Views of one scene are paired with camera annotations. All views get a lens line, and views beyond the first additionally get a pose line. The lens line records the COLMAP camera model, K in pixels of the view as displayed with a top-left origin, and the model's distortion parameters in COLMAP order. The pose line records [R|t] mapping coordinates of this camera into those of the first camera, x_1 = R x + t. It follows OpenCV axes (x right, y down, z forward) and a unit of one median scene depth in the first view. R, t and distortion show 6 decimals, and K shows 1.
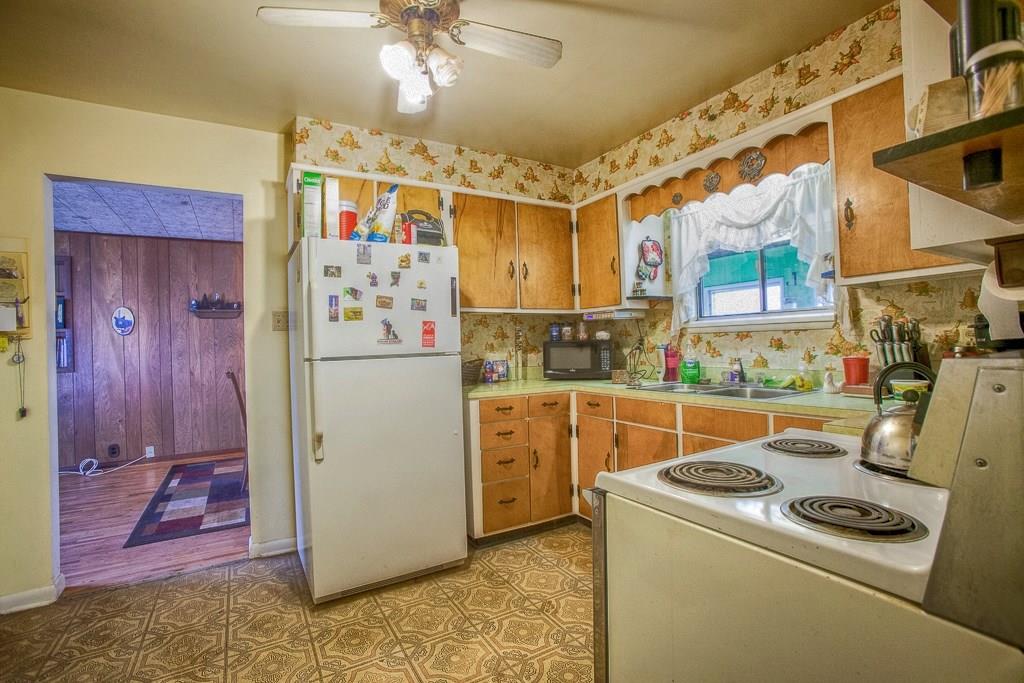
lens RADIAL K [[470.5, 0, 506.2], [0, 470.5, 339.0], [0, 0, 1]] dist [-0.075245, 0.031965]
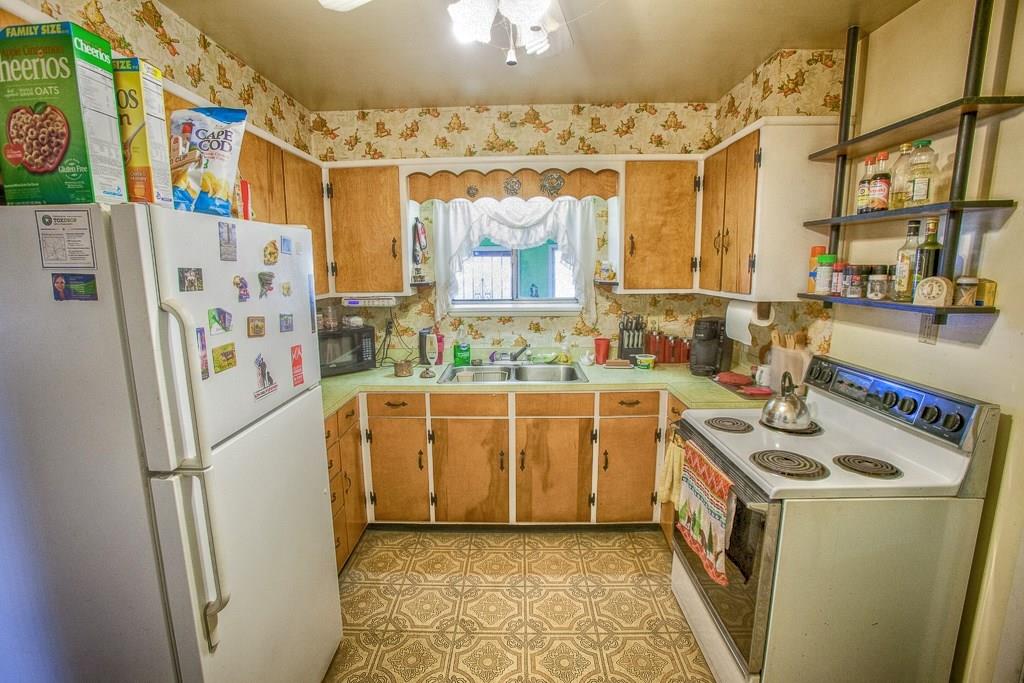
lens RADIAL K [[470.5, 0, 506.2], [0, 470.5, 339.0], [0, 0, 1]] dist [-0.075245, 0.031965]
pose [[0.523781, -0.112335, 0.844413, -0.497357], [-0.010316, 0.990358, 0.138150, -0.124783], [-0.851790, -0.081071, 0.517572, 0.380769]]
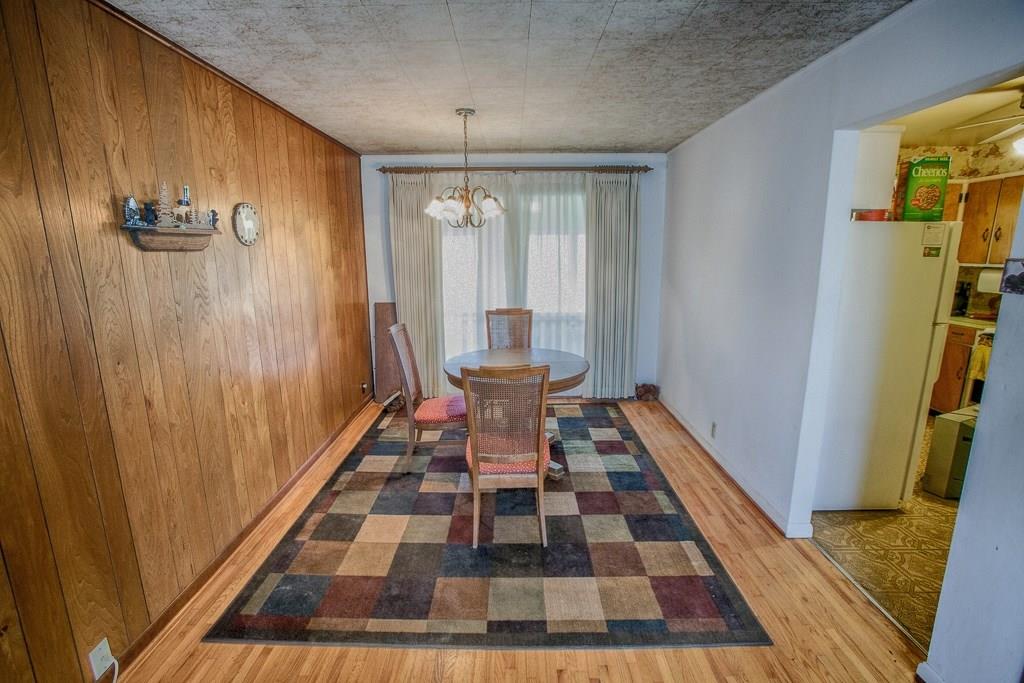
lens RADIAL K [[470.5, 0, 506.2], [0, 470.5, 339.0], [0, 0, 1]] dist [-0.075245, 0.031965]
pose [[0.504004, -0.143395, 0.851714, -1.632839], [-0.016824, 0.984305, 0.175674, -0.085080], [-0.863537, -0.102870, 0.493681, 1.119096]]
